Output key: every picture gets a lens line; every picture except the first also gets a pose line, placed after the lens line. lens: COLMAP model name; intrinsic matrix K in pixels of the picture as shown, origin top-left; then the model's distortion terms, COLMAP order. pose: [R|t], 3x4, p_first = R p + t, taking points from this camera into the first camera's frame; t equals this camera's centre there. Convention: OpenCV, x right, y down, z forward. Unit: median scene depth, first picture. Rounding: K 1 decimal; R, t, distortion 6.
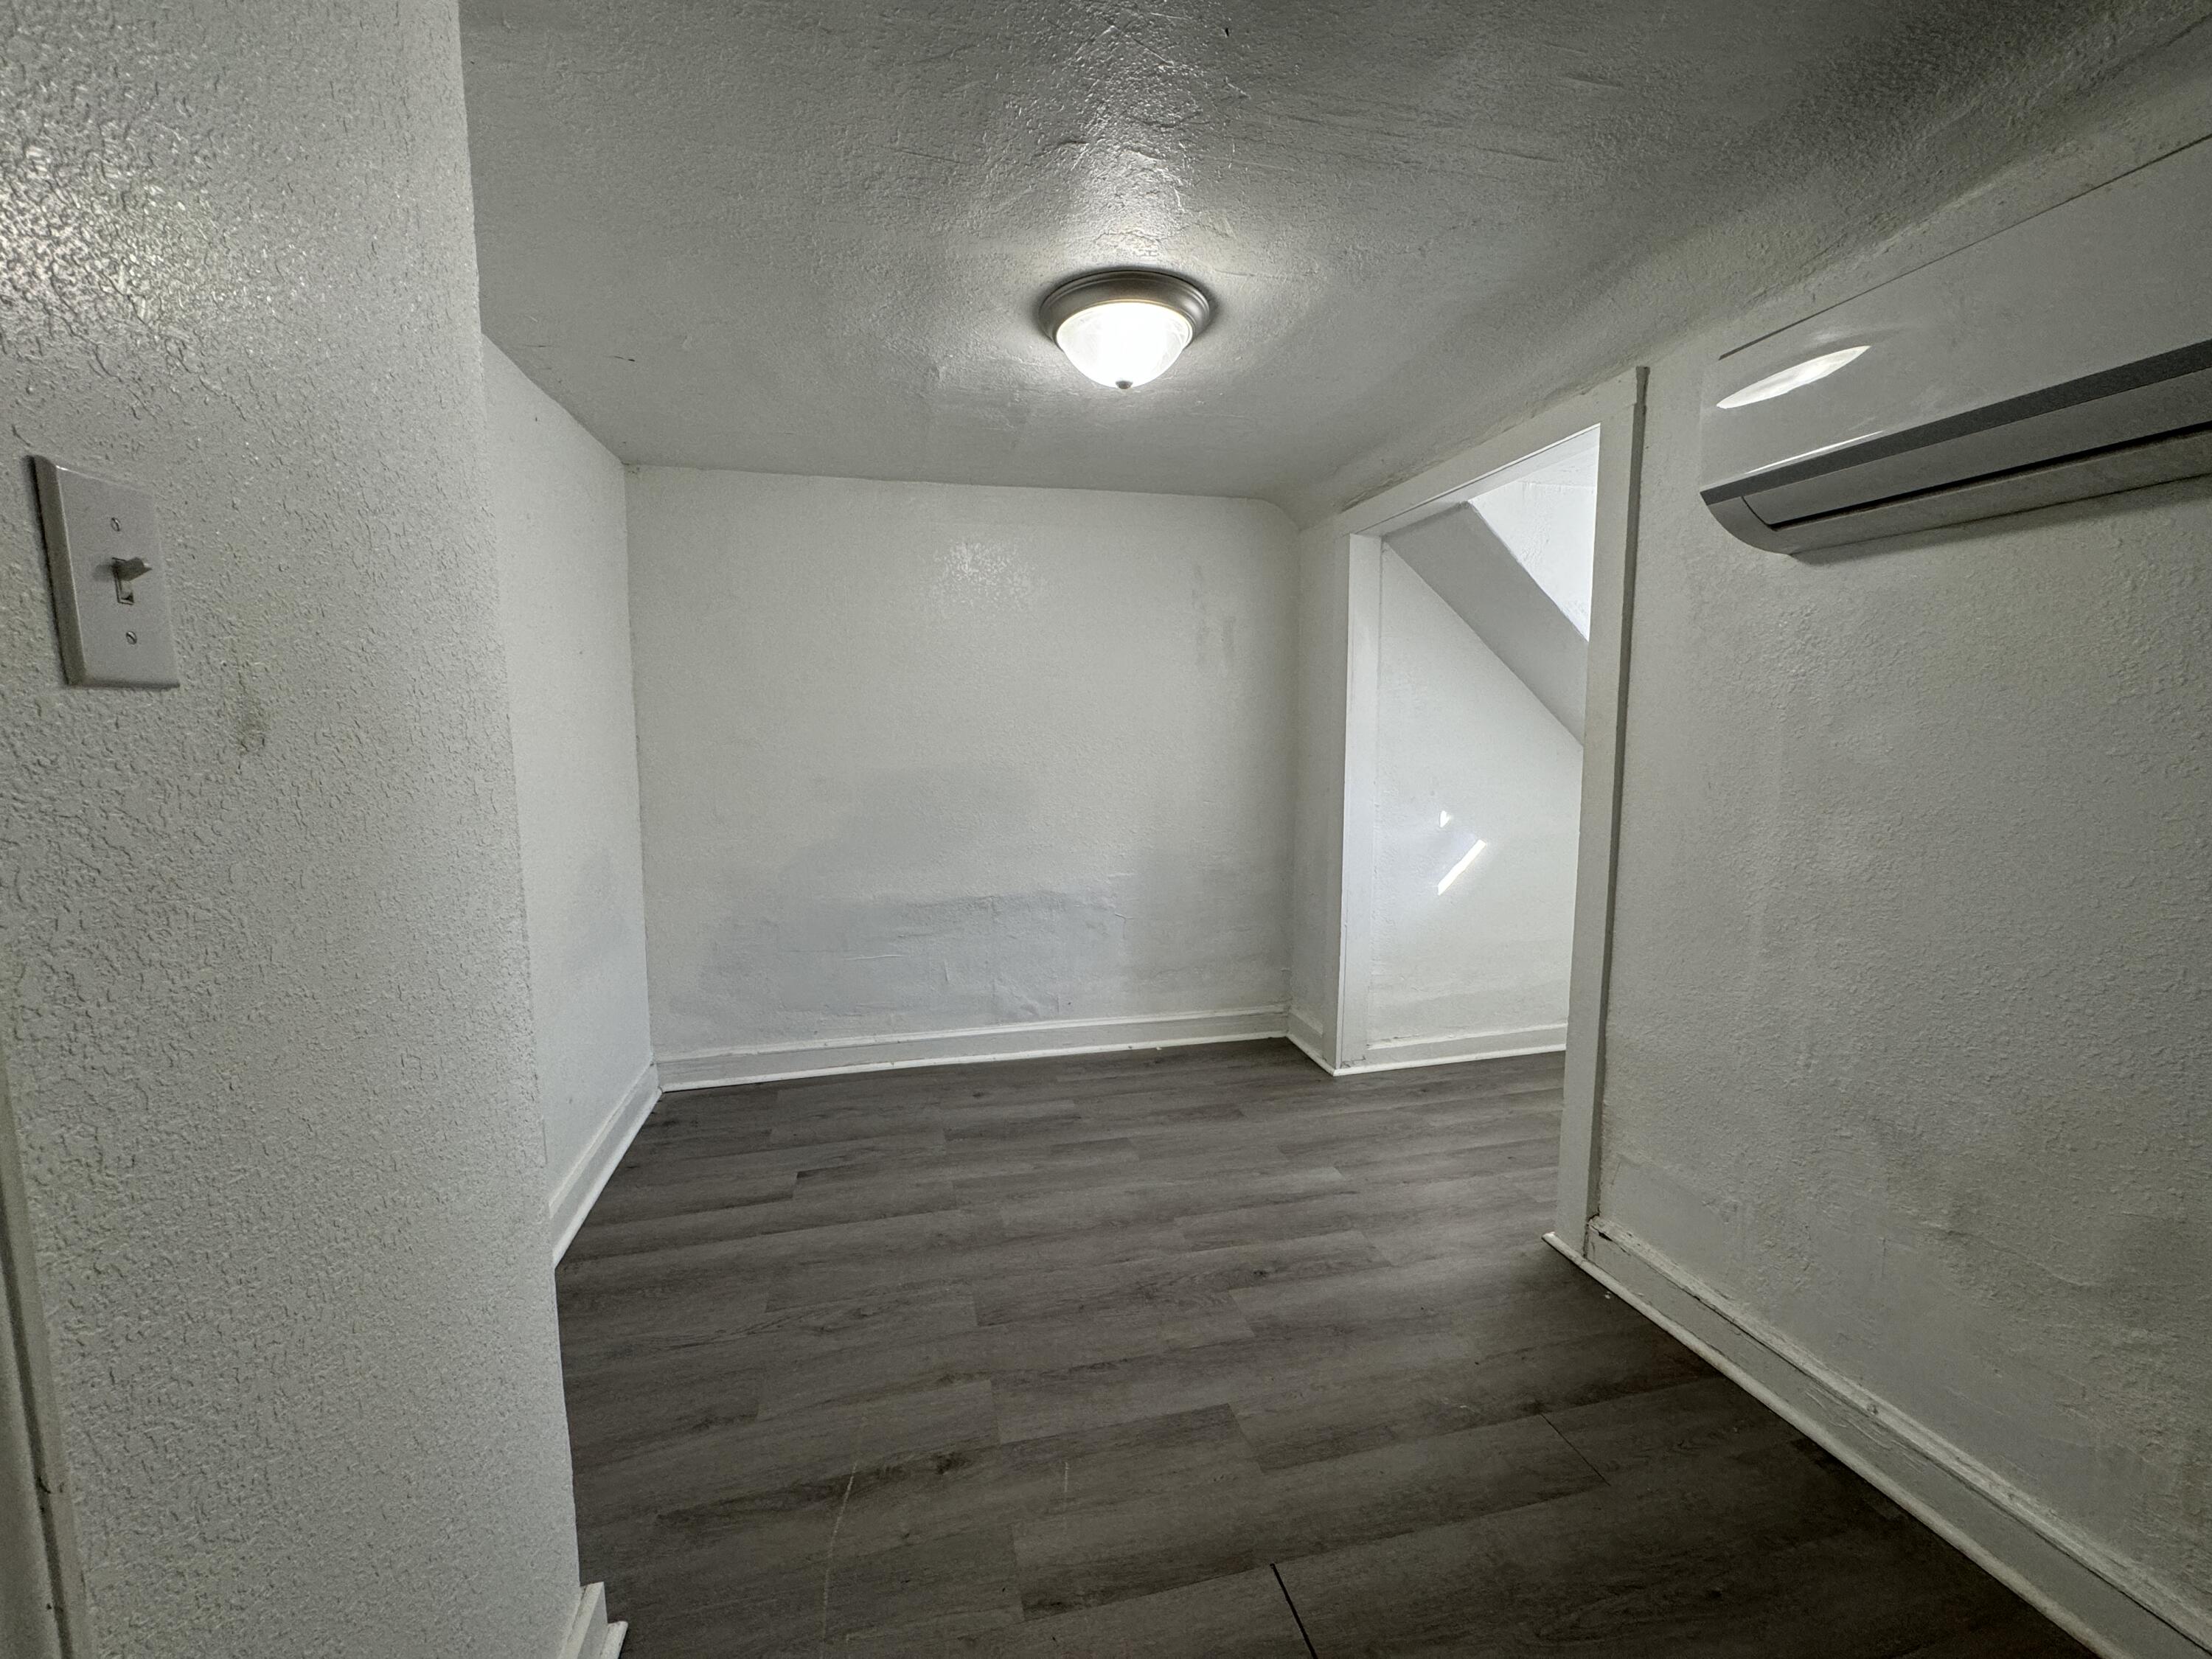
lens RADIAL K [[876.5, 0, 1104.2], [0, 876.5, 830.1], [0, 0, 1]] dist [-0.001888, 0.001053]
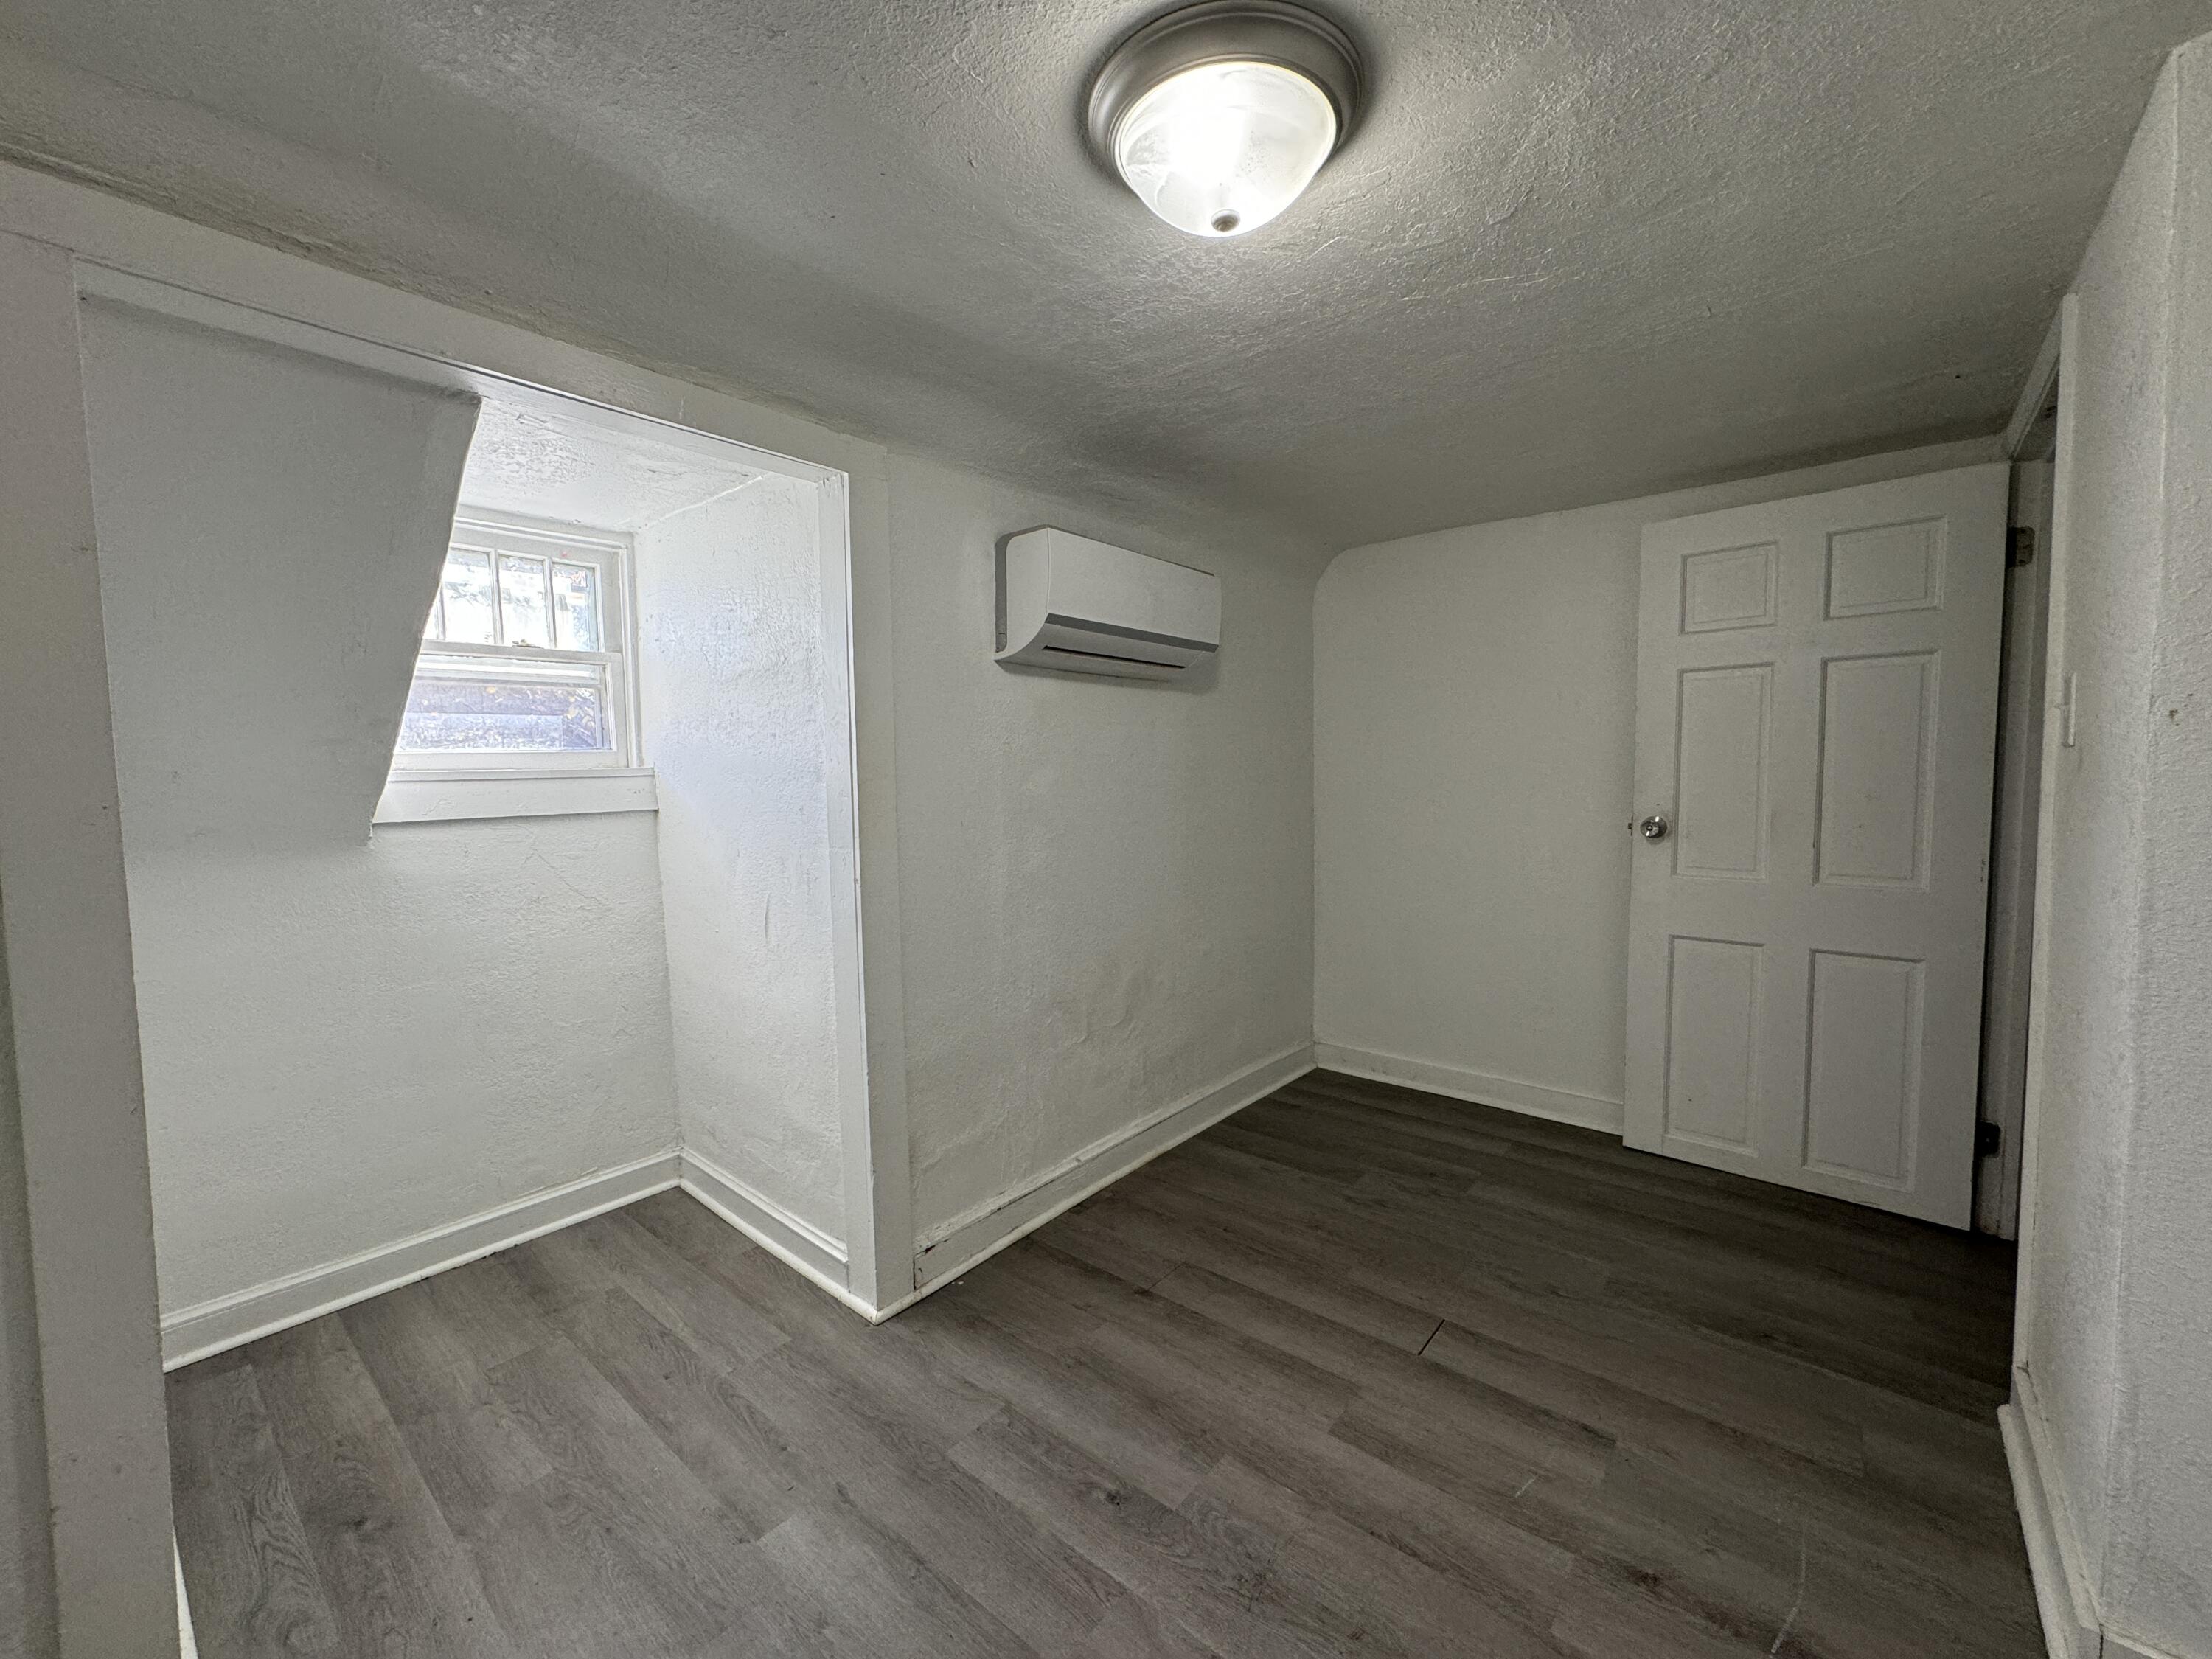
lens RADIAL K [[876.5, 0, 1106.5], [0, 876.5, 829.5], [0, 0, 1]] dist [-0.001888, 0.001053]
pose [[-0.593120, -0.037154, 0.804256, -0.484949], [0.107205, 0.986395, 0.124629, -0.186314], [-0.797944, 0.160141, -0.581068, 1.637452]]
